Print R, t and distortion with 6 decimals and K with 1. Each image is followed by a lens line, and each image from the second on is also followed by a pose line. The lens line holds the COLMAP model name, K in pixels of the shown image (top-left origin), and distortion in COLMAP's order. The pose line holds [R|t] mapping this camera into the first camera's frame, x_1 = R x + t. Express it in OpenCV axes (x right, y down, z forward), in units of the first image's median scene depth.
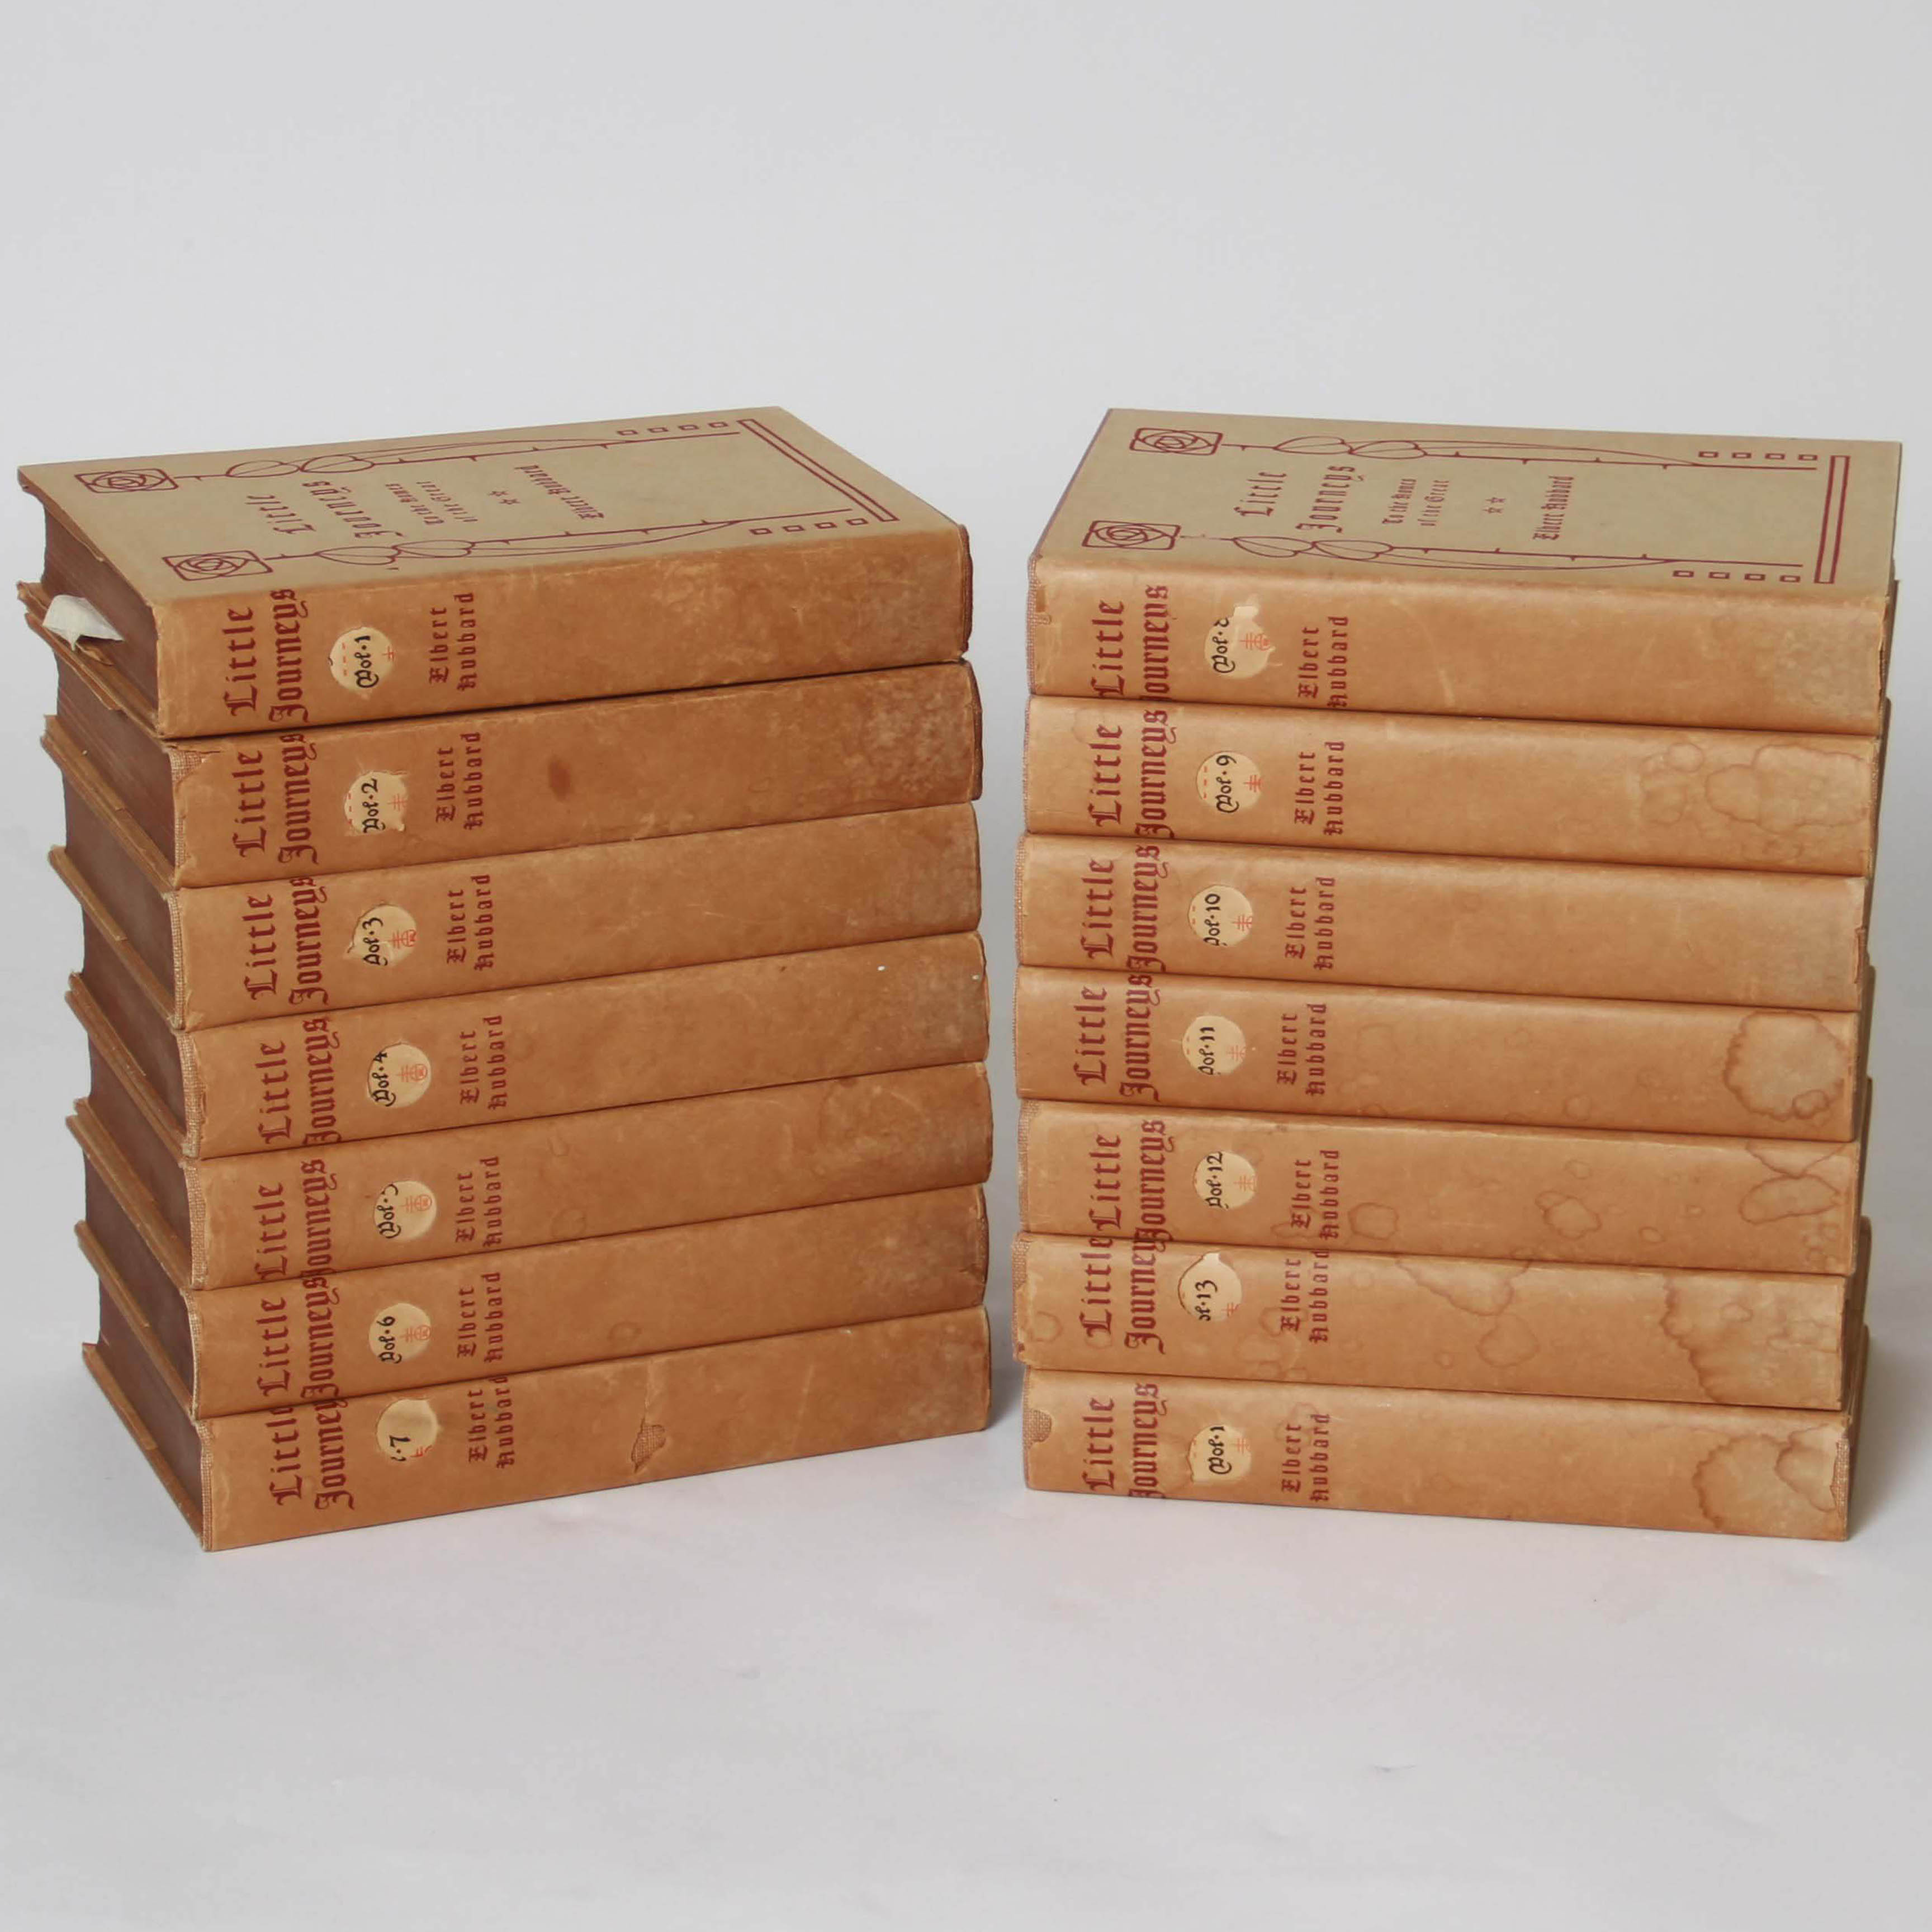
lens RADIAL K [[5391.1, 0, 966.0], [0, 5391.1, 966.0], [0, 0, 1]] dist [0.107161, -0.481960]
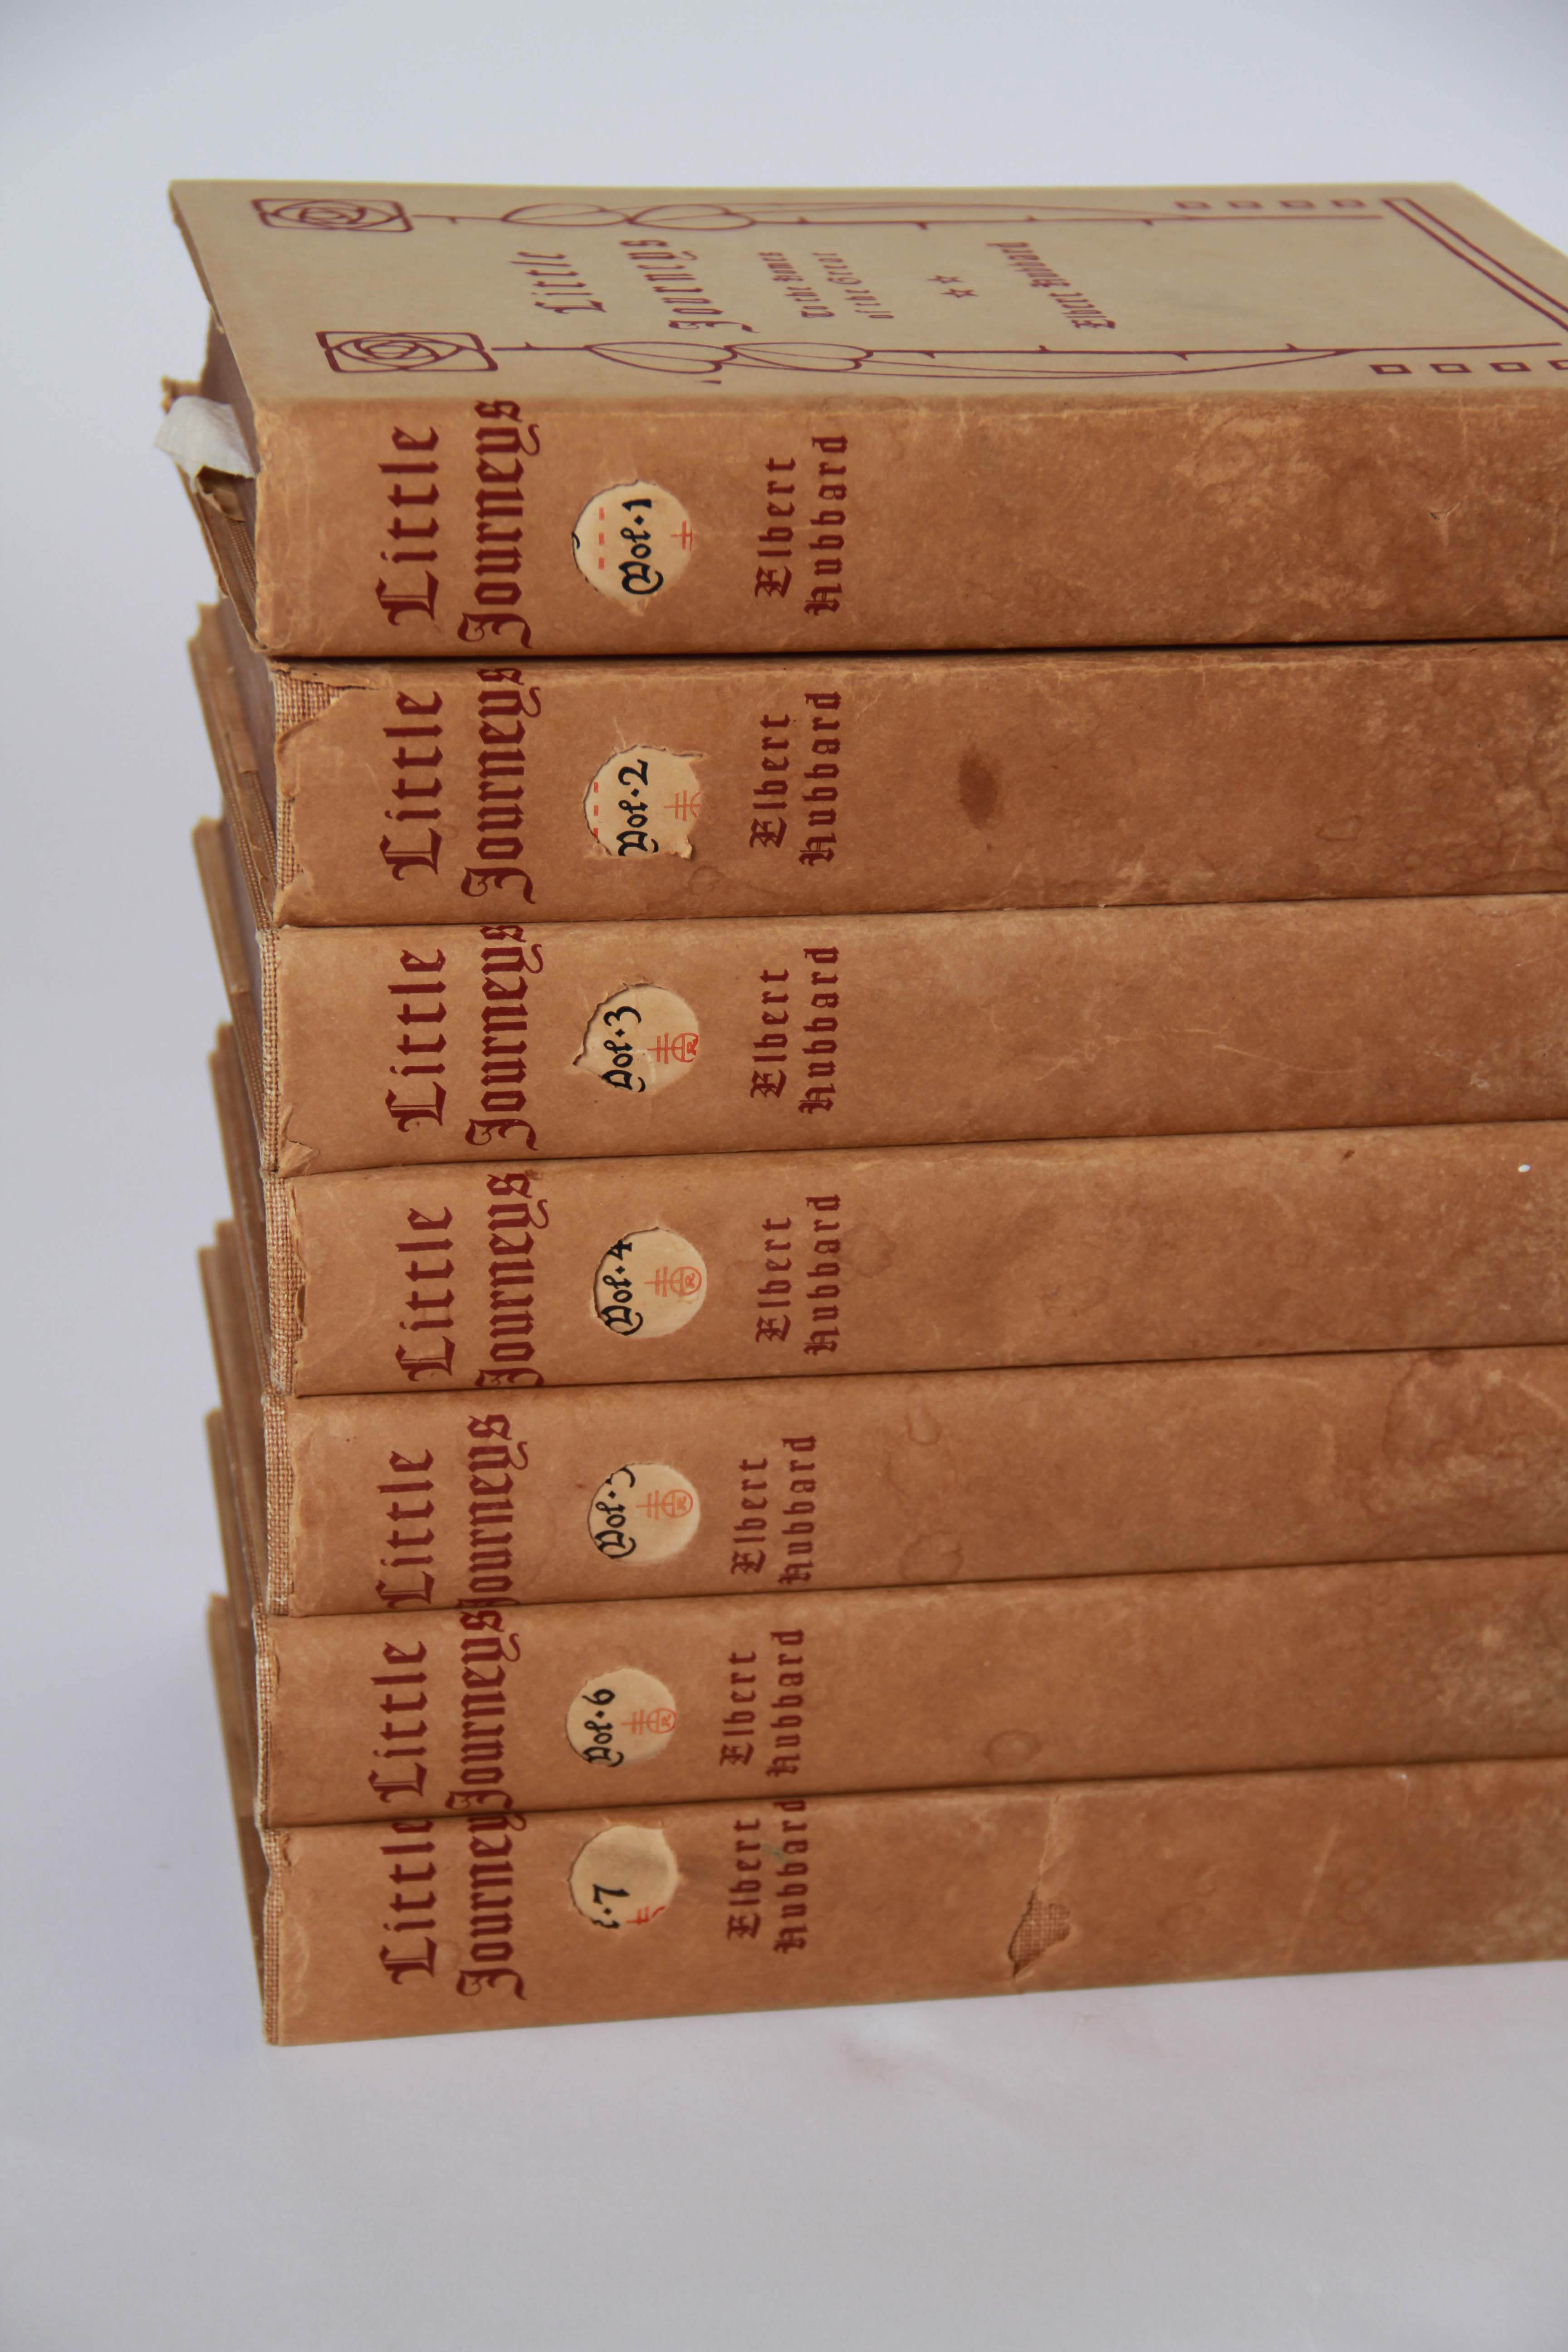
lens RADIAL K [[4641.1, 0, 781.5], [0, 4641.1, 1218.1], [0, 0, 1]] dist [0.184269, 0.041980]
pose [[0.980590, 0.103208, -0.166710, -0.010160], [-0.091485, 0.992860, 0.076548, -0.025197], [0.173420, -0.059810, 0.983030, 0.514172]]
